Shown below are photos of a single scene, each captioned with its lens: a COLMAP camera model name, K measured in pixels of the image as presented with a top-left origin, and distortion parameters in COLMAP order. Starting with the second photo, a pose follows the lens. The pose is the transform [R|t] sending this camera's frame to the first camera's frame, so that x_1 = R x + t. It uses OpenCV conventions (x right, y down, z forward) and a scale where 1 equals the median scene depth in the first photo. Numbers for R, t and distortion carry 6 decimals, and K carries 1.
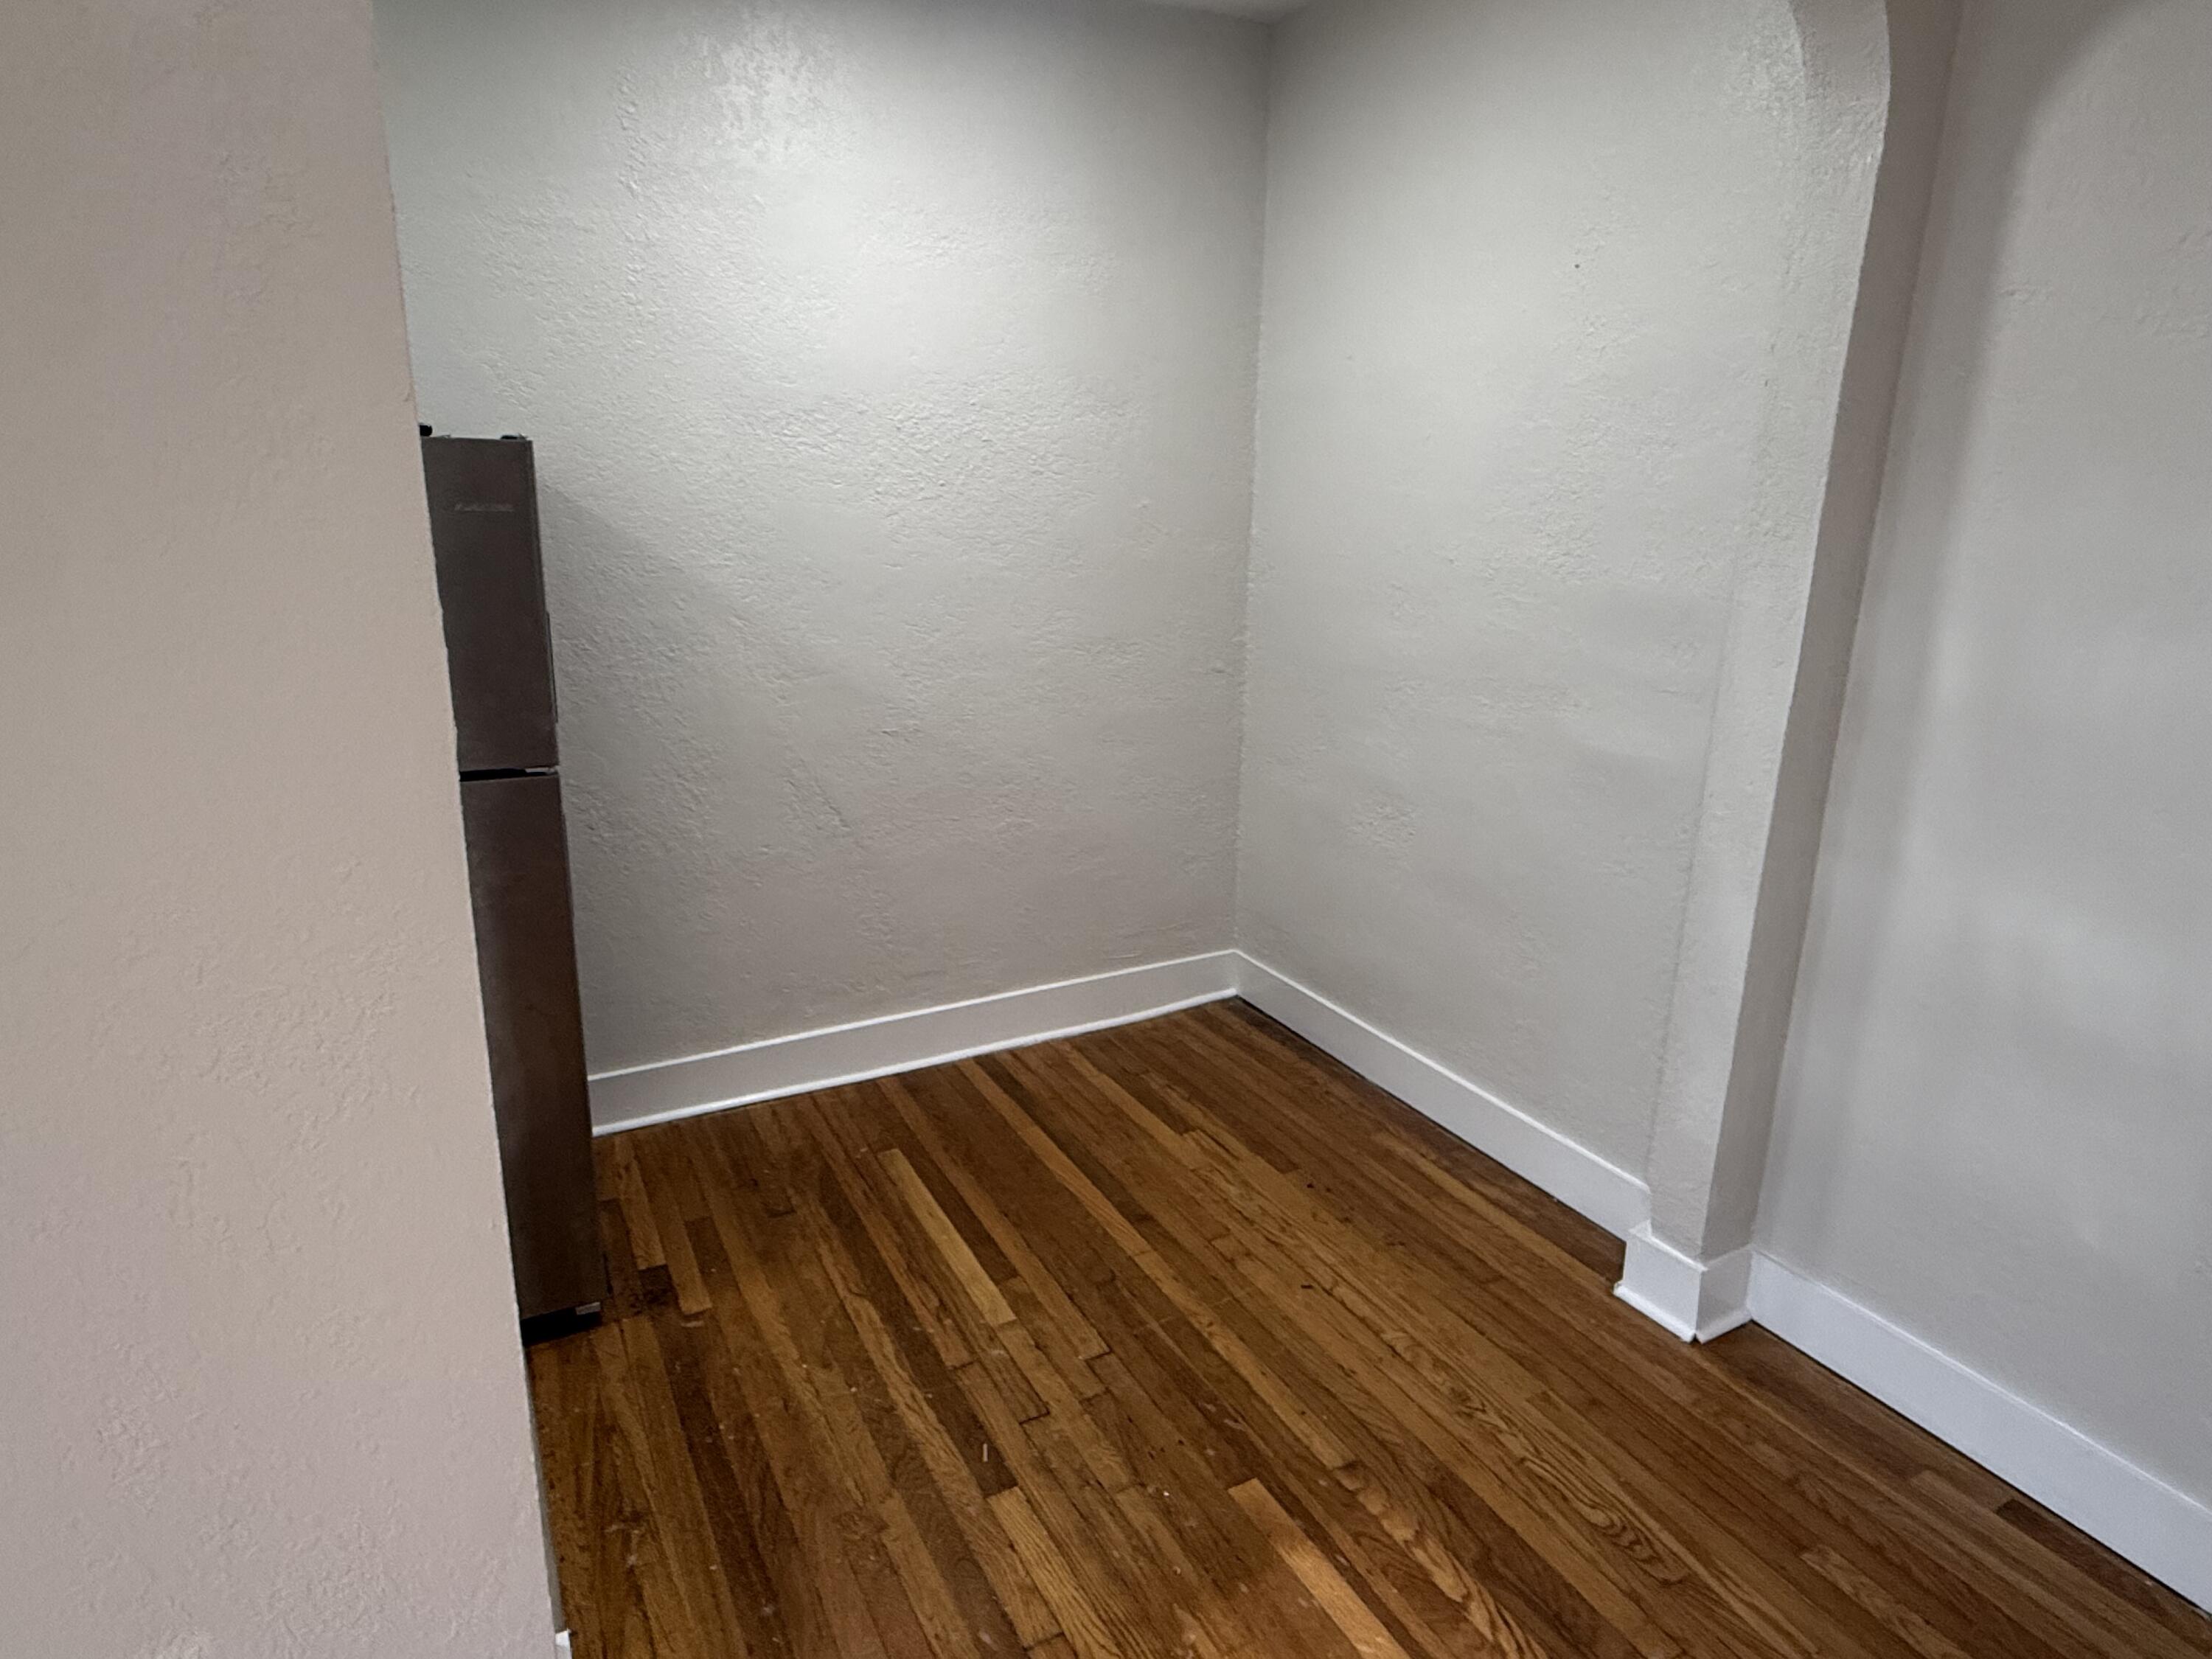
lens RADIAL K [[1290.5, 0, 1100.7], [0, 1290.5, 832.8], [0, 0, 1]] dist [-0.002440, 0.004353]
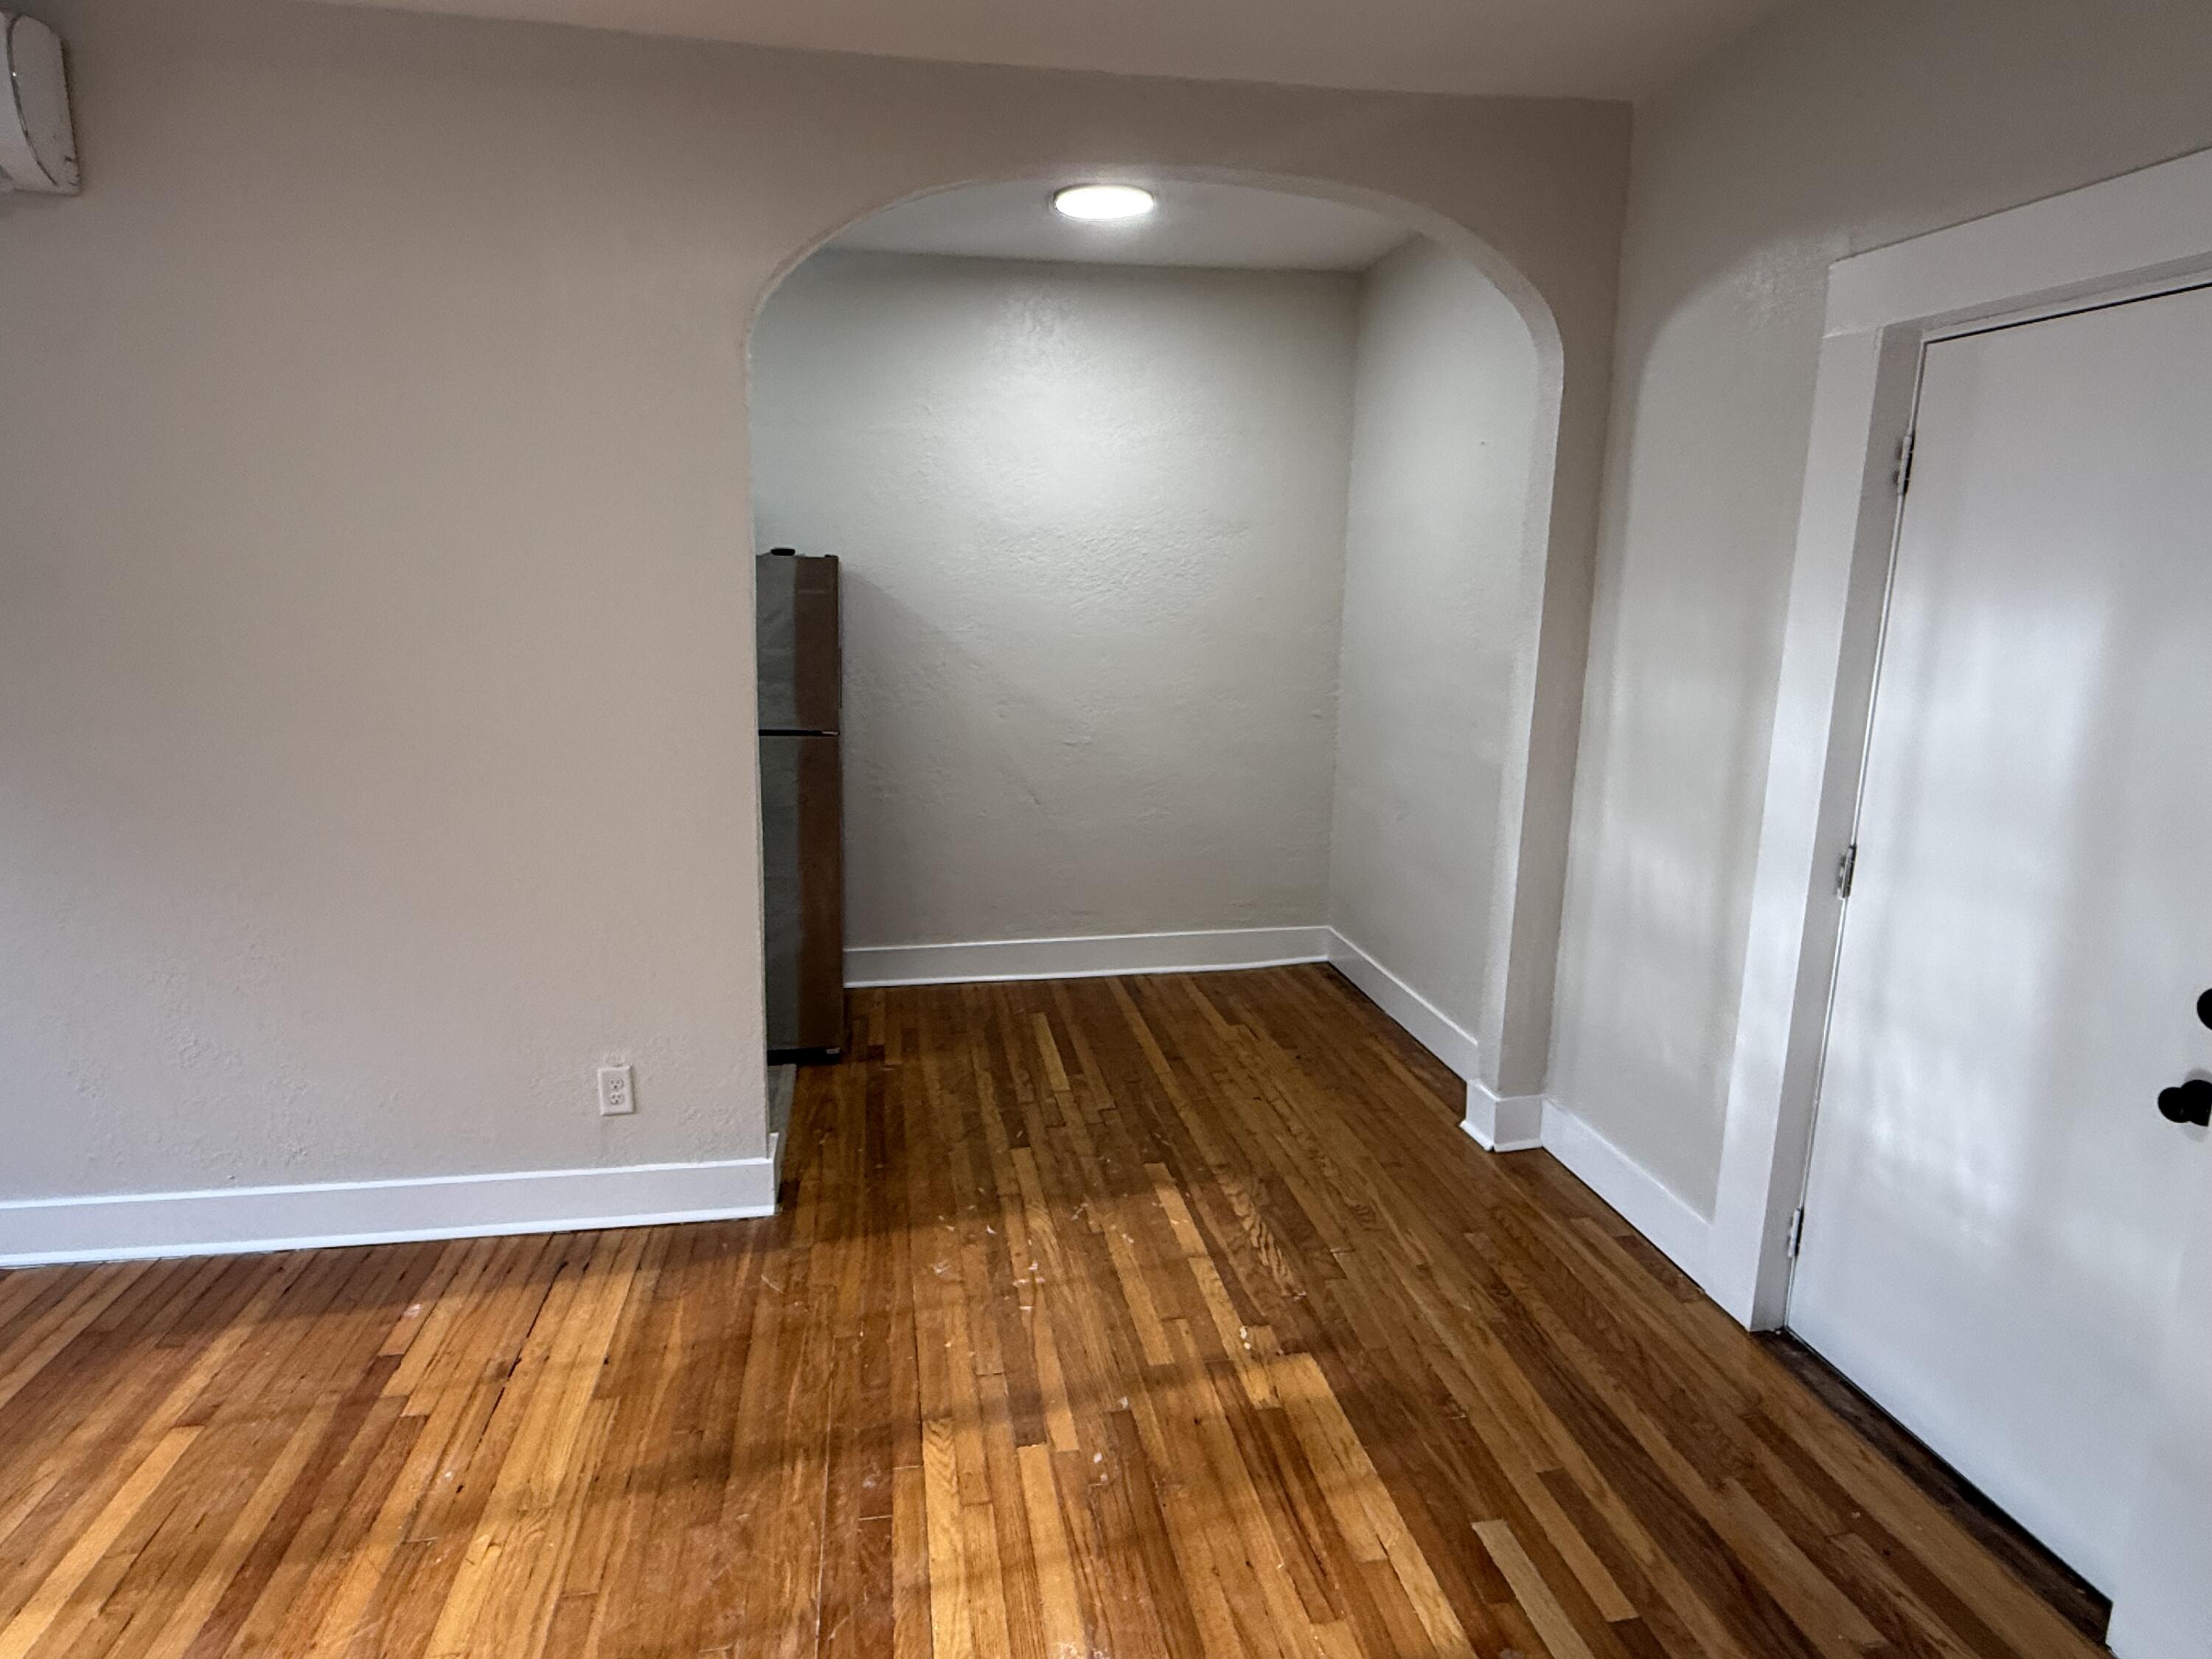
lens RADIAL K [[1290.5, 0, 1105.8], [0, 1290.5, 830.3], [0, 0, 1]] dist [-0.002440, 0.004353]
pose [[0.954438, 0.062896, -0.291706, 0.414711], [-0.084567, 0.994470, -0.062273, 0.145957], [0.286176, 0.084104, 0.954479, -0.538634]]
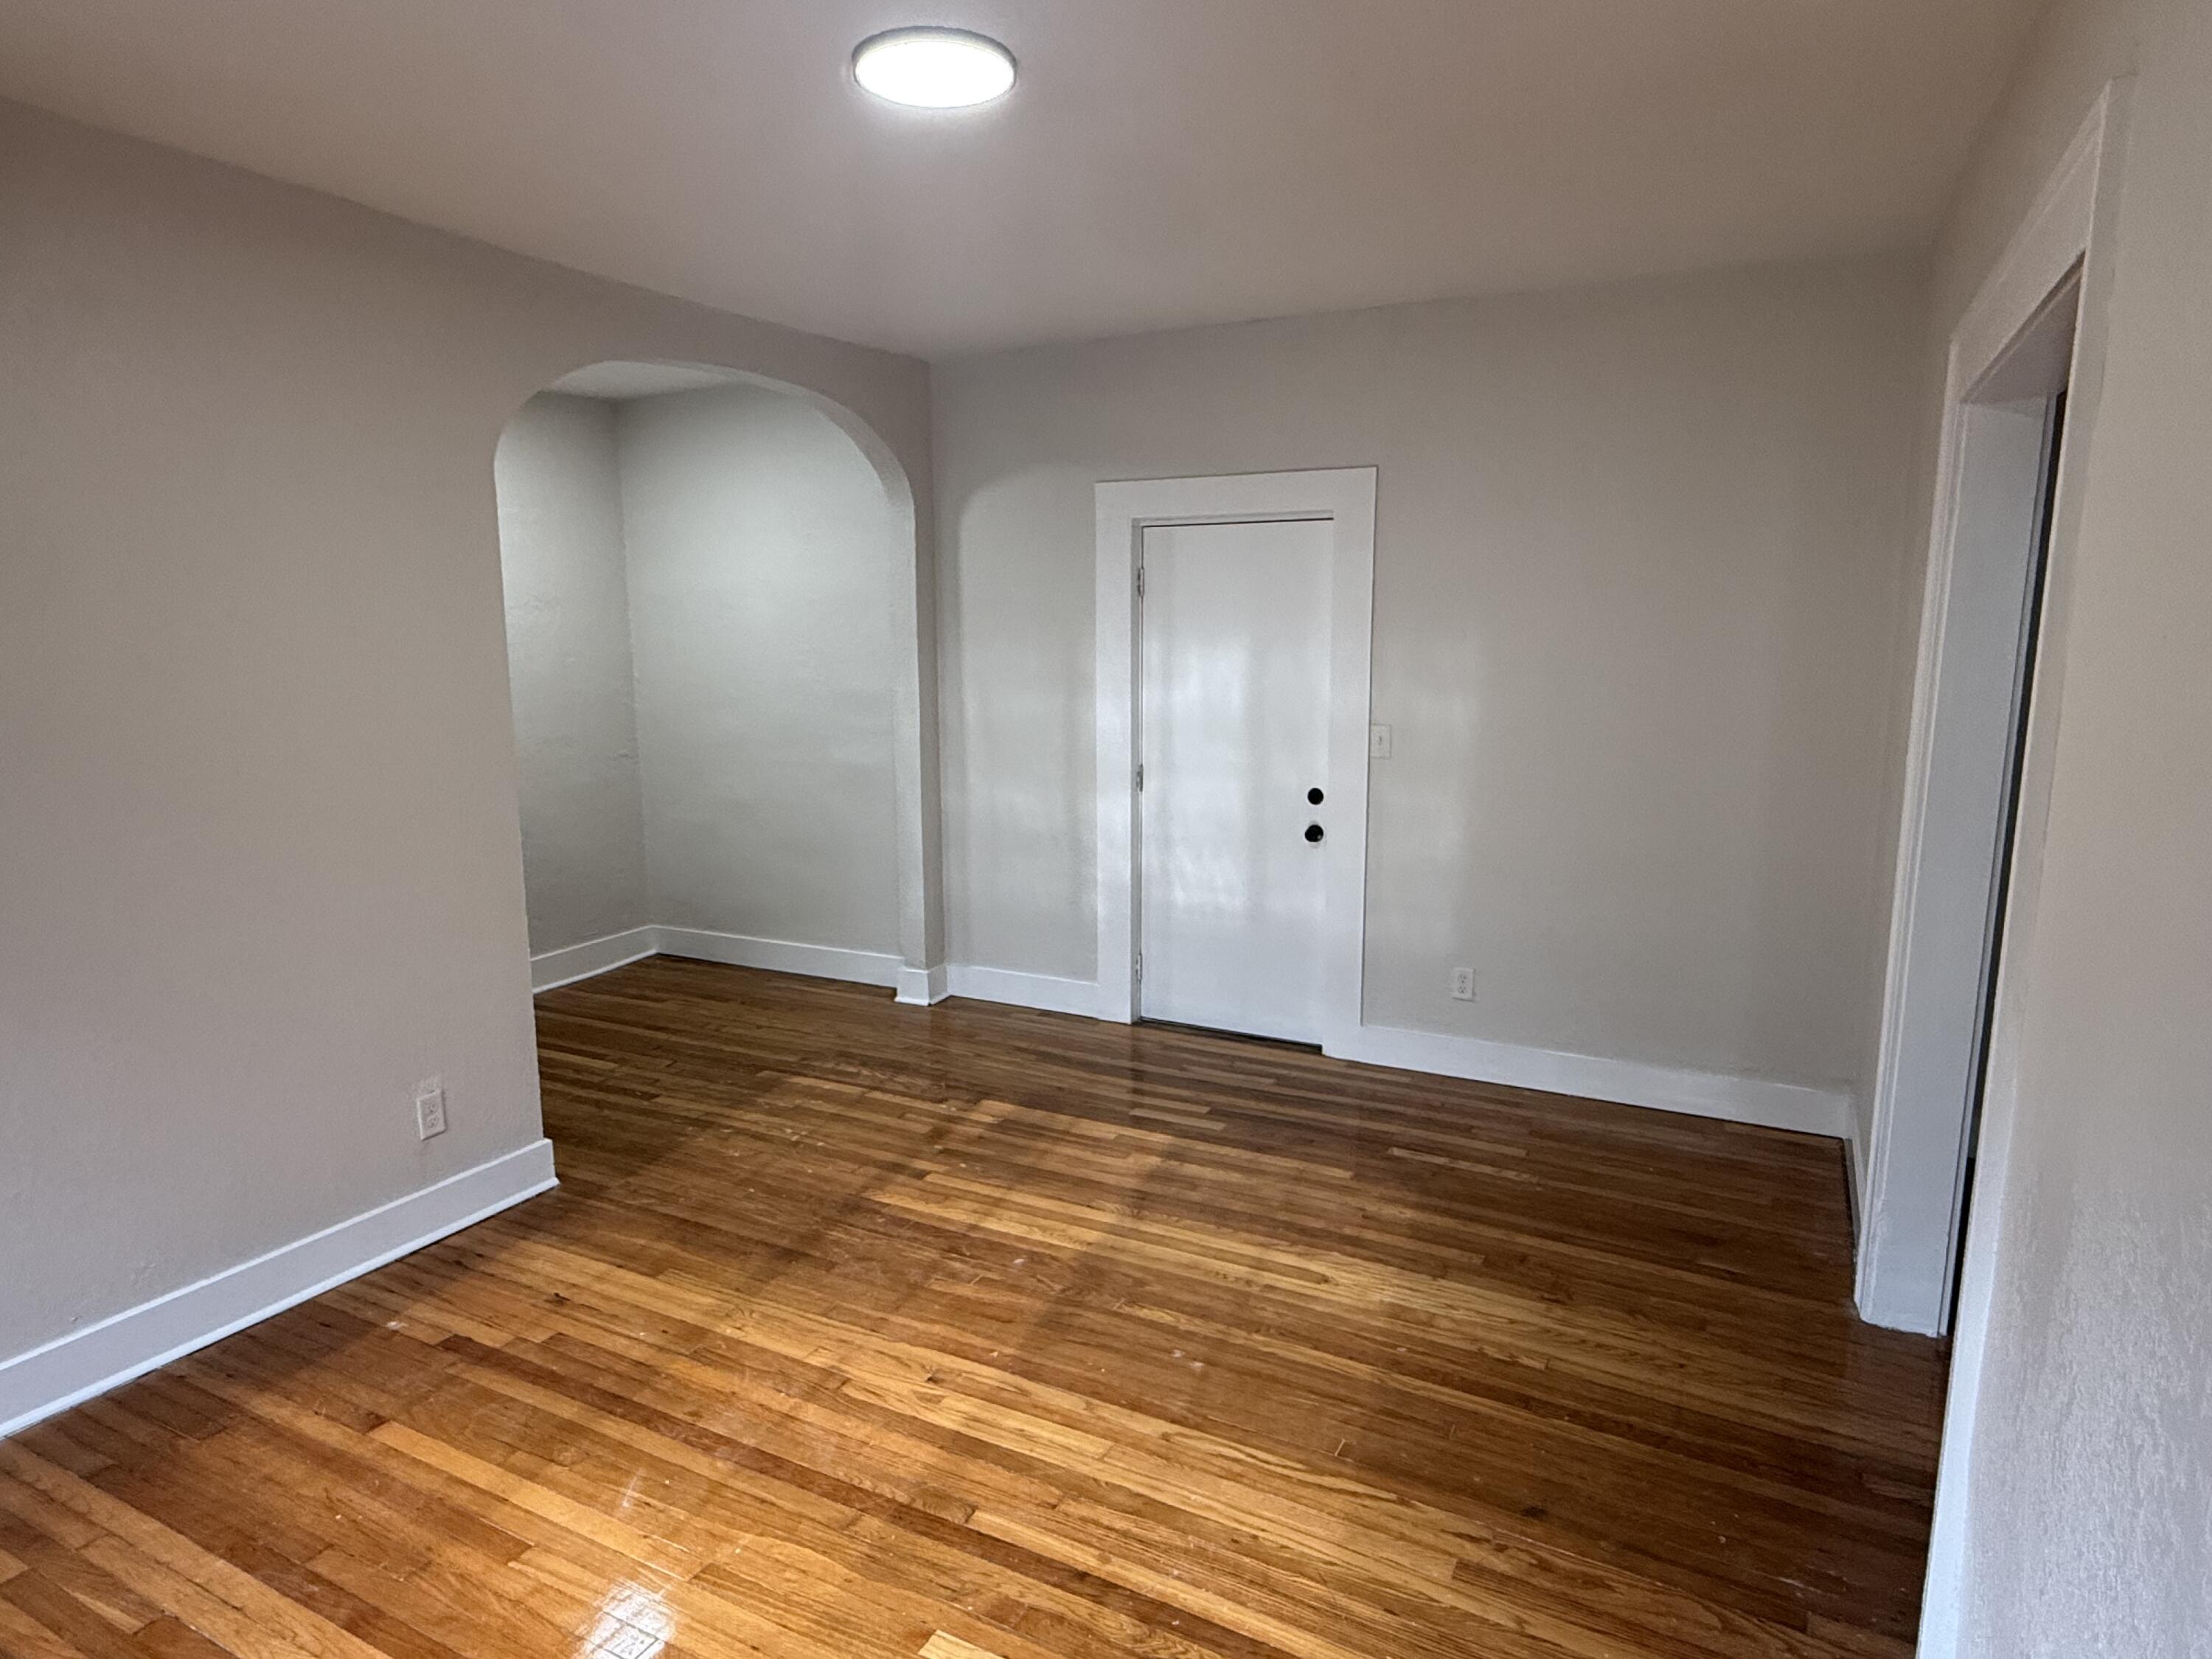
lens RADIAL K [[1290.5, 0, 1109.6], [0, 1290.5, 843.3], [0, 0, 1]] dist [-0.002440, 0.004353]
pose [[0.819430, -0.112852, 0.561959, -0.505734], [0.169316, 0.984332, -0.049218, 0.258080], [-0.547600, 0.135480, 0.825699, -1.050095]]
